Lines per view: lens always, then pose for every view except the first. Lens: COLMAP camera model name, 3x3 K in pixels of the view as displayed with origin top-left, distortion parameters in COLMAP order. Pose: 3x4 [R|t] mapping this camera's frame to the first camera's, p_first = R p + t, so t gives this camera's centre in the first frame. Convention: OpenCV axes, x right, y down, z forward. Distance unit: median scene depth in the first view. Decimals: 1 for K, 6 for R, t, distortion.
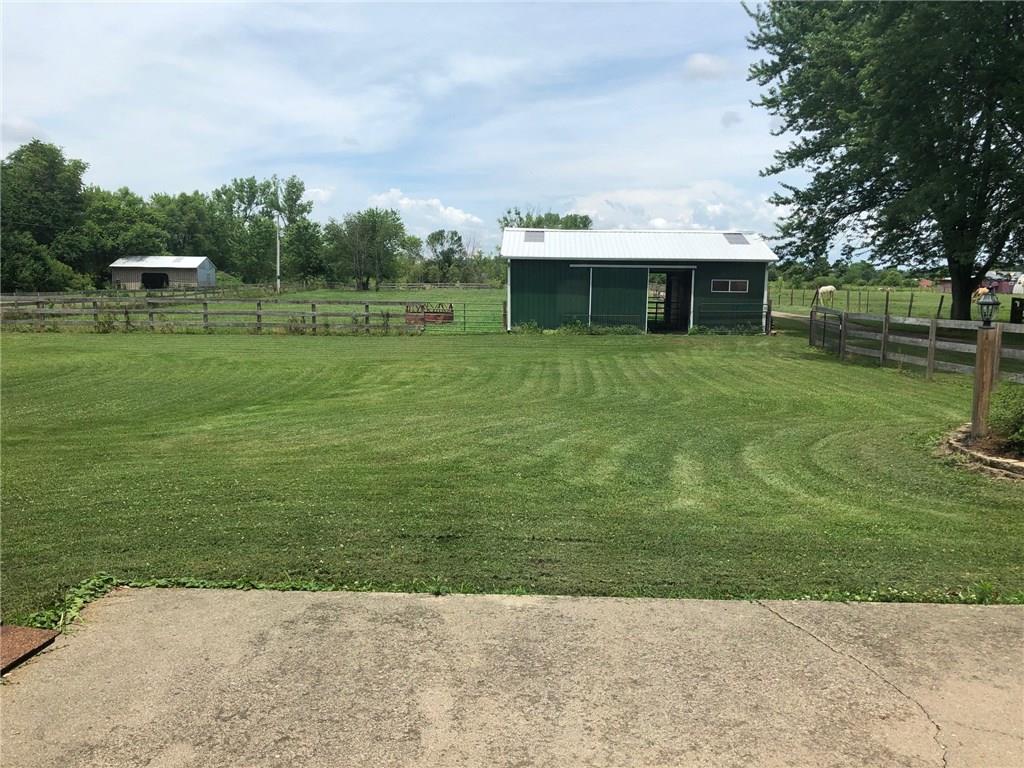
lens RADIAL K [[855.6, 0, 511.5], [0, 855.6, 385.9], [0, 0, 1]] dist [0.043971, -0.041807]
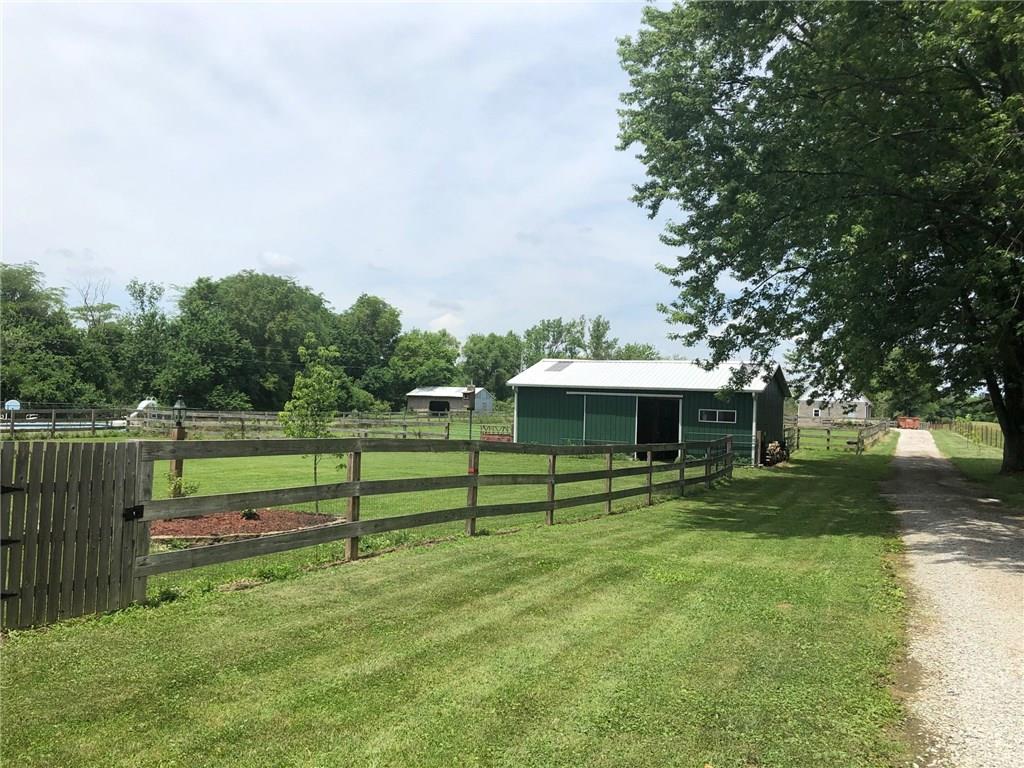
lens RADIAL K [[855.6, 0, 512.5], [0, 855.6, 382.9], [0, 0, 1]] dist [0.043971, -0.041807]
pose [[0.906185, 0.009406, -0.422776, 0.162010], [-0.076792, 0.986791, -0.142642, 0.001555], [0.415850, 0.161726, 0.894938, 0.005700]]
